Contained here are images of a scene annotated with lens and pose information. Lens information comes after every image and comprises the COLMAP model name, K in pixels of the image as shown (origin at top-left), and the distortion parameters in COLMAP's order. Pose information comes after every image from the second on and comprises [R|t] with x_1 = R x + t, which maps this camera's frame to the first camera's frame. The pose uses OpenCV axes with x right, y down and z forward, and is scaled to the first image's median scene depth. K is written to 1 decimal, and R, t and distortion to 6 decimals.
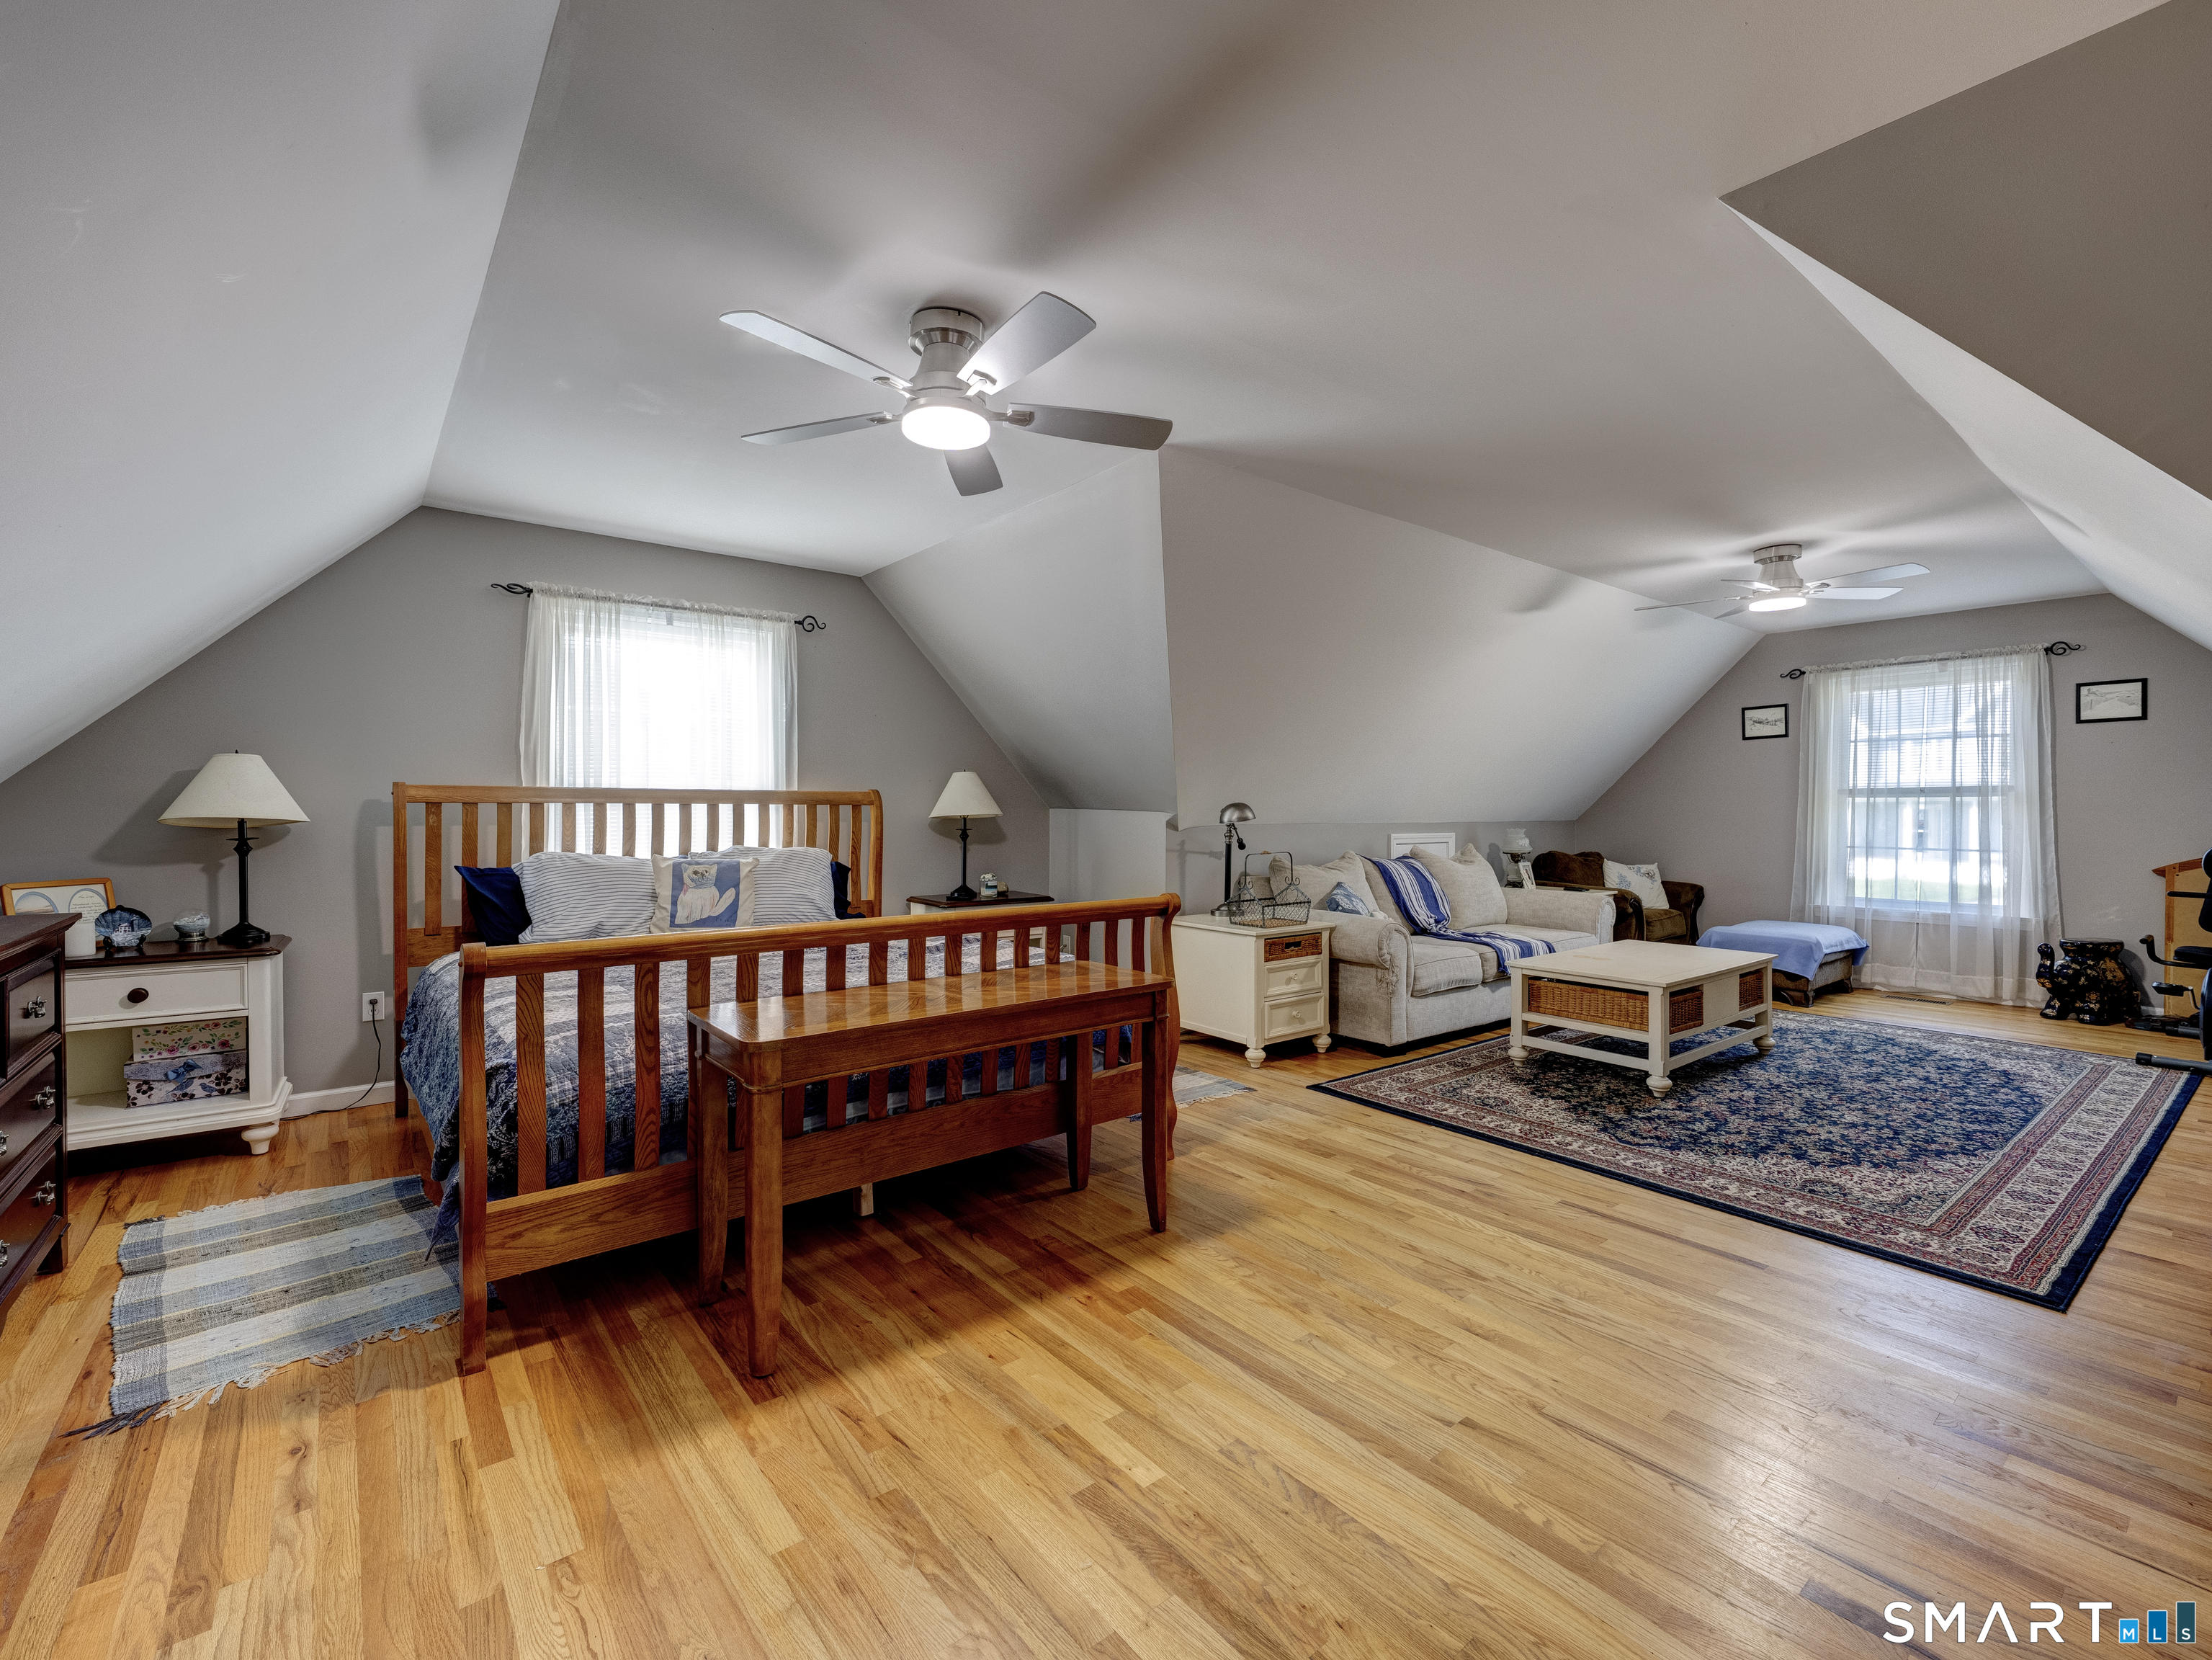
lens RADIAL K [[1090.4, 0, 1109.7], [0, 1090.4, 823.6], [0, 0, 1]] dist [0.000388, 0.000993]
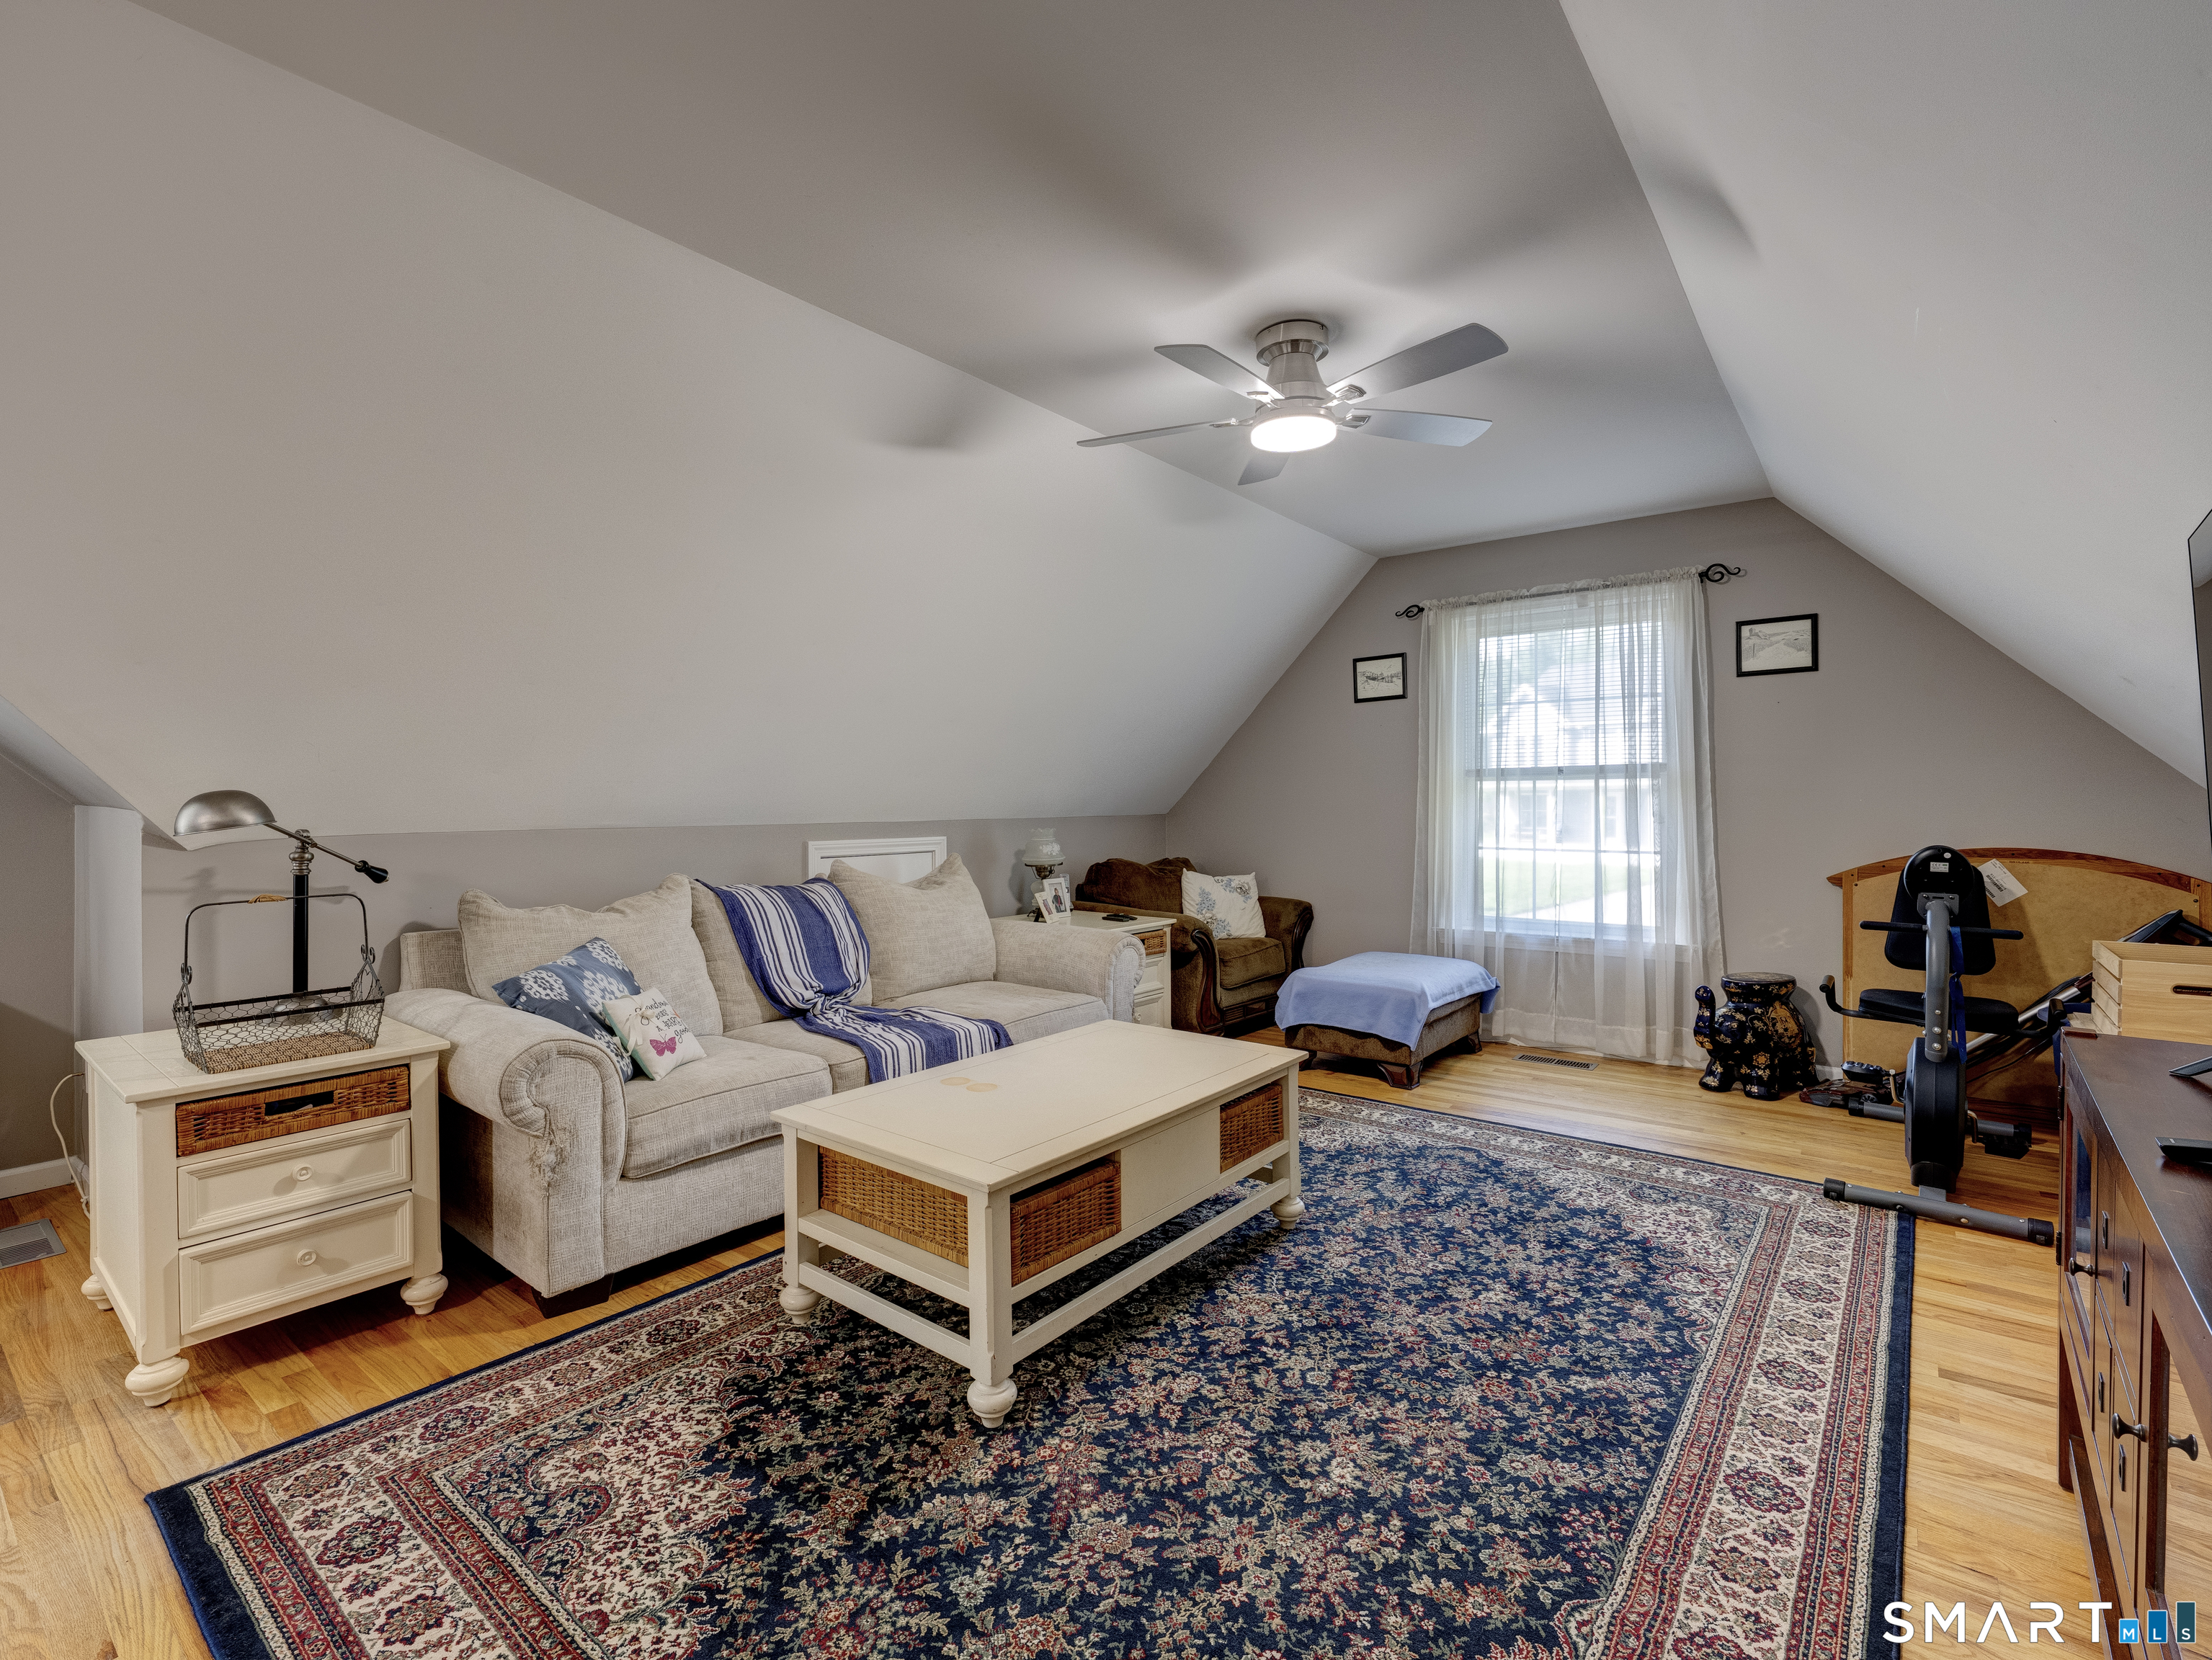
lens RADIAL K [[1059.0, 0, 1198.2], [0, 1059.0, 808.1], [0, 0, 1]] dist [-0.002864, -0.000645]
pose [[0.967139, -0.008699, 0.254099, 0.446705], [0.010102, 0.999940, -0.004218, -0.006372], [-0.254047, 0.006646, 0.967169, 0.510439]]
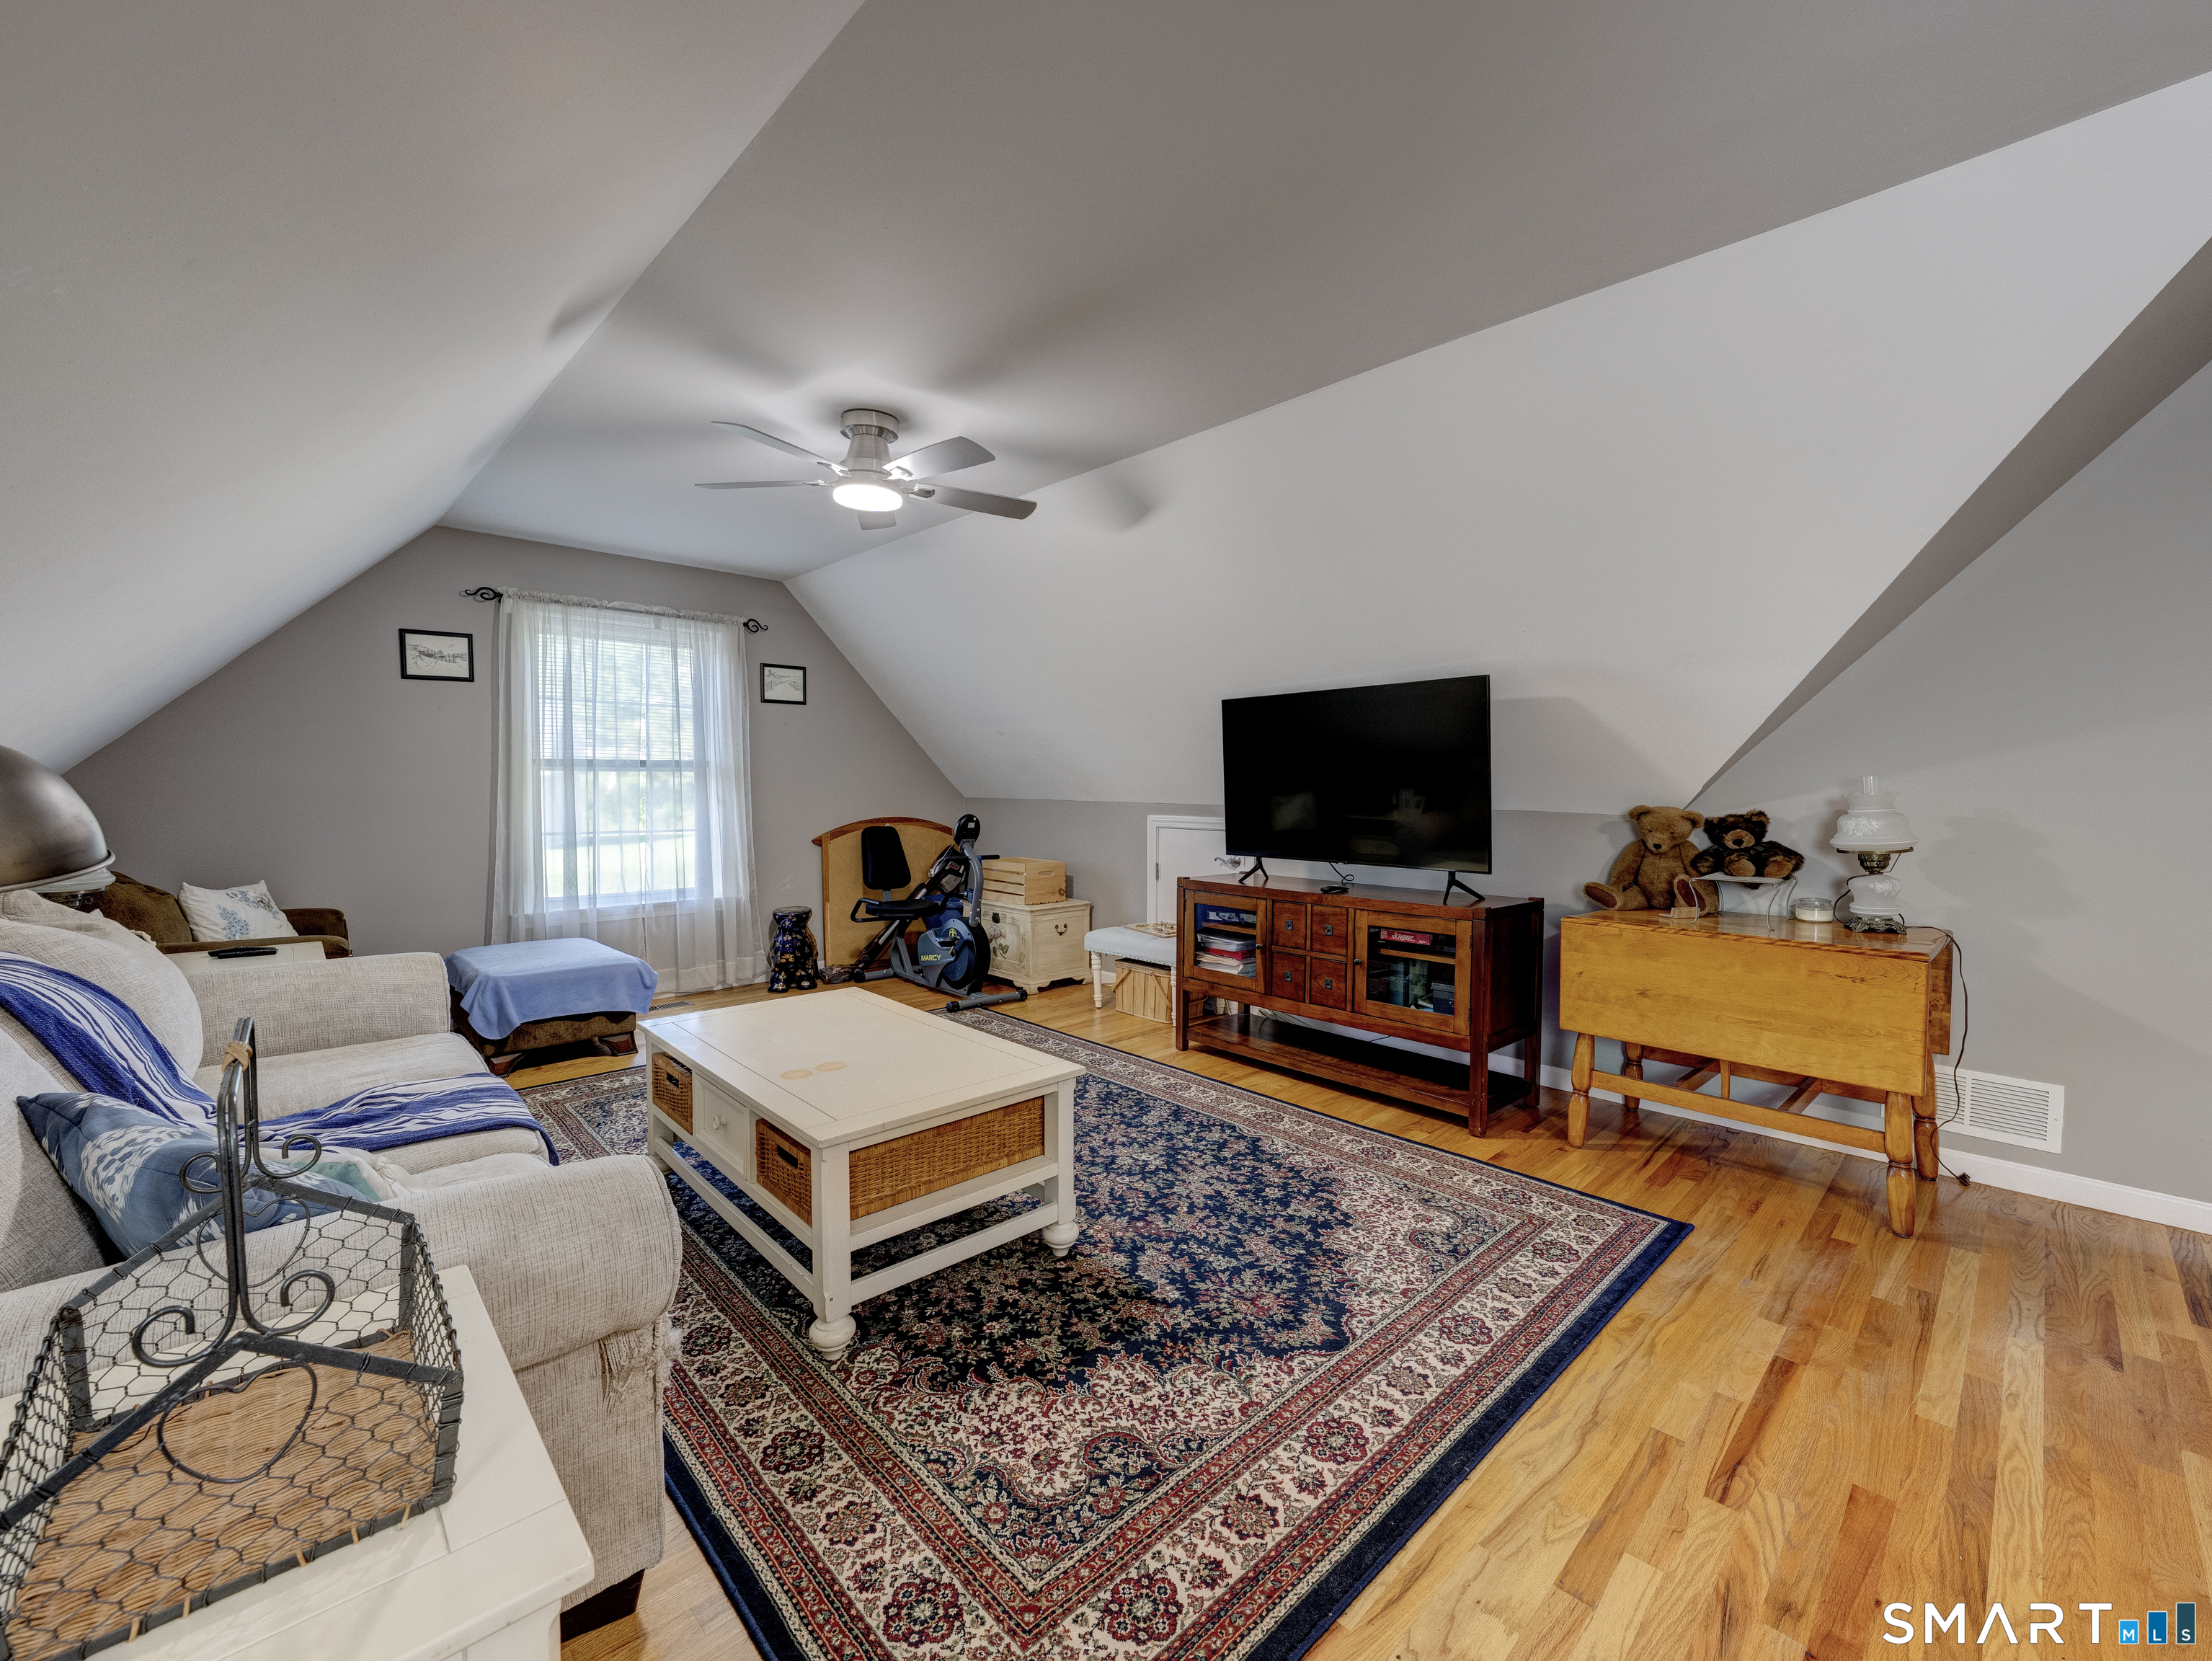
lens RADIAL K [[912.6, 0, 1089.0], [0, 912.6, 813.0], [0, 0, 1]] dist [-0.003393, -0.000001]
pose [[-0.094291, -0.029635, 0.995103, -0.001949], [0.011057, 0.999464, 0.030812, -0.013046], [-0.995483, 0.013908, -0.093913, 0.964595]]
